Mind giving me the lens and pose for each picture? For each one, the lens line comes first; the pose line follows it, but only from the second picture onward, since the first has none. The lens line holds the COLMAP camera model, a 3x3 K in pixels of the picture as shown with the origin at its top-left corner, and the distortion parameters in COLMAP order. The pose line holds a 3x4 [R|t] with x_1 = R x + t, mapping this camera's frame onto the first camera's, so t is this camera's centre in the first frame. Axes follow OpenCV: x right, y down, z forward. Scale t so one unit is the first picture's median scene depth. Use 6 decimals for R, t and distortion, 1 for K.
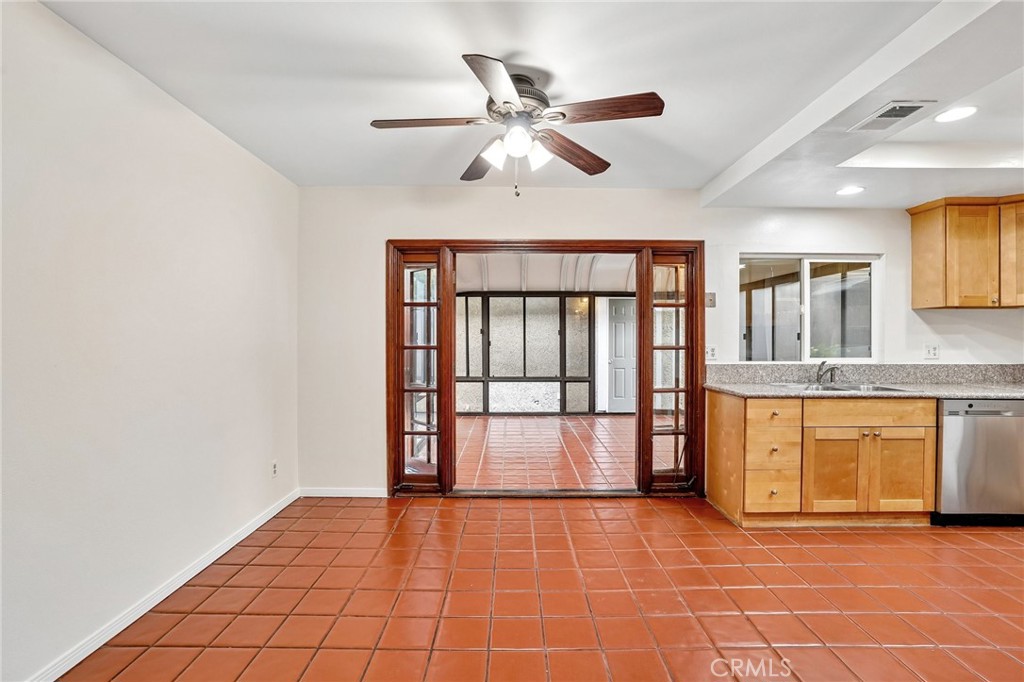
lens RADIAL K [[477.5, 0, 514.4], [0, 477.5, 345.1], [0, 0, 1]] dist [-0.019722, 0.007359]
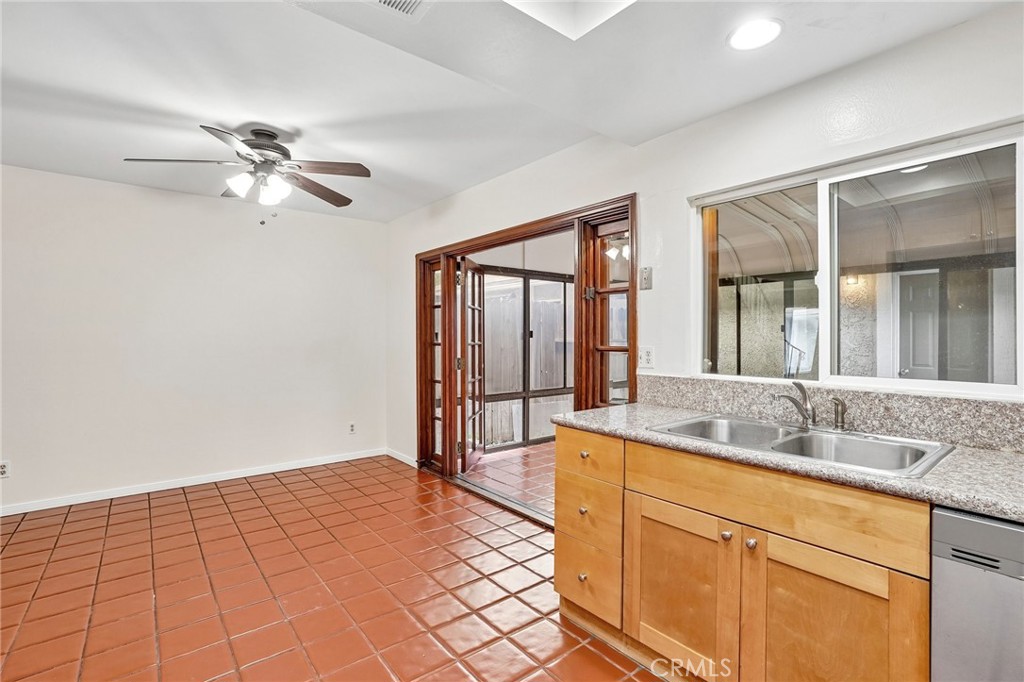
lens RADIAL K [[477.5, 0, 509.8], [0, 477.5, 336.7], [0, 0, 1]] dist [-0.019722, 0.007359]
pose [[0.617738, 0.000503, -0.786384, 0.794585], [-0.002219, 0.999997, -0.001103, -0.011761], [0.786381, 0.002426, 0.617738, 0.420609]]
